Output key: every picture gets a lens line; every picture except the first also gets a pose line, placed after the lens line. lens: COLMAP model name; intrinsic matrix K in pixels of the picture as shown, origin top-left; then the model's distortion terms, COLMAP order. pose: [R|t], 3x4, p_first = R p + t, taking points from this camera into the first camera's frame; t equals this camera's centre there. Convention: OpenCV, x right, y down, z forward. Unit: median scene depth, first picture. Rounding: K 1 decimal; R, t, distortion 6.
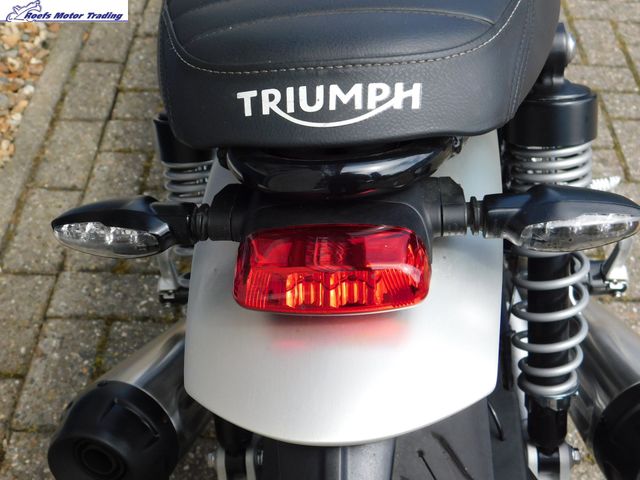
lens RADIAL K [[846.1, 0, 319.9], [0, 846.1, 240.8], [0, 0, 1]] dist [0.013376, 0.000000]
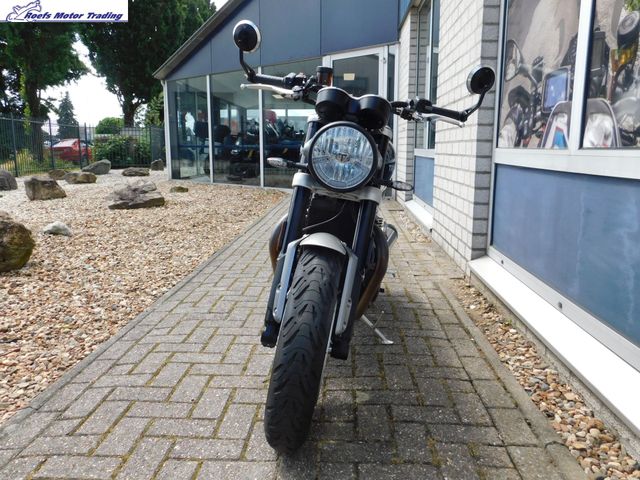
lens RADIAL K [[516.1, 0, 317.6], [0, 516.1, 242.1], [0, 0, 1]] dist [-0.006901, 0.016664]
pose [[-0.997268, -0.069134, 0.026003, 0.077036], [-0.018103, 0.570085, 0.821386, -1.441512], [-0.071609, 0.818672, -0.569779, 1.691061]]
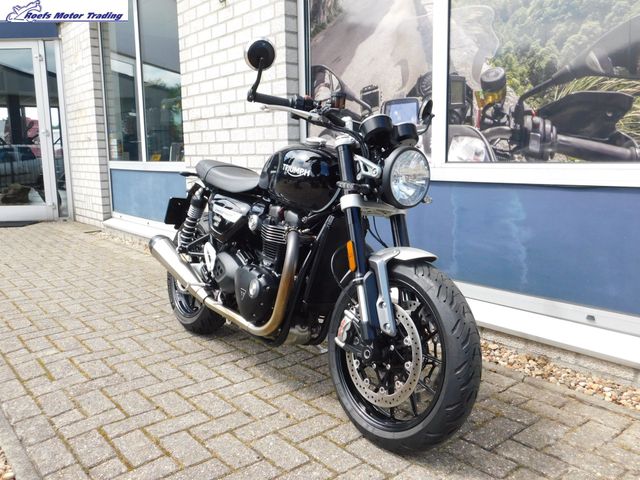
lens RADIAL K [[554.7, 0, 318.9], [0, 554.7, 241.9], [0, 0, 1]] dist [-0.011520, 0.009149]
pose [[-0.763873, 0.054327, -0.643076, 0.990740], [-0.476500, 0.624556, 0.618771, -1.281593], [0.435253, 0.779088, -0.451195, 1.551556]]
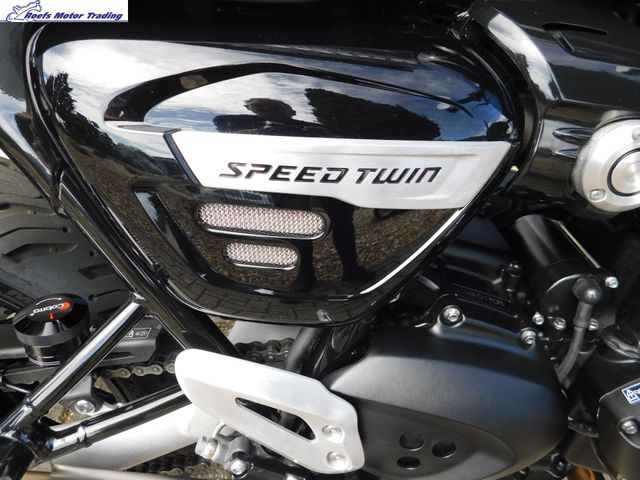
lens RADIAL K [[470.7, 0, 319.5], [0, 470.7, 242.2], [0, 0, 1]] dist [-0.010691, 0.006039]
pose [[0.077962, 0.613476, -0.785856, 0.322635], [-0.666975, 0.617968, 0.416246, -0.253228], [0.740990, 0.491695, 0.457351, 0.548956]]
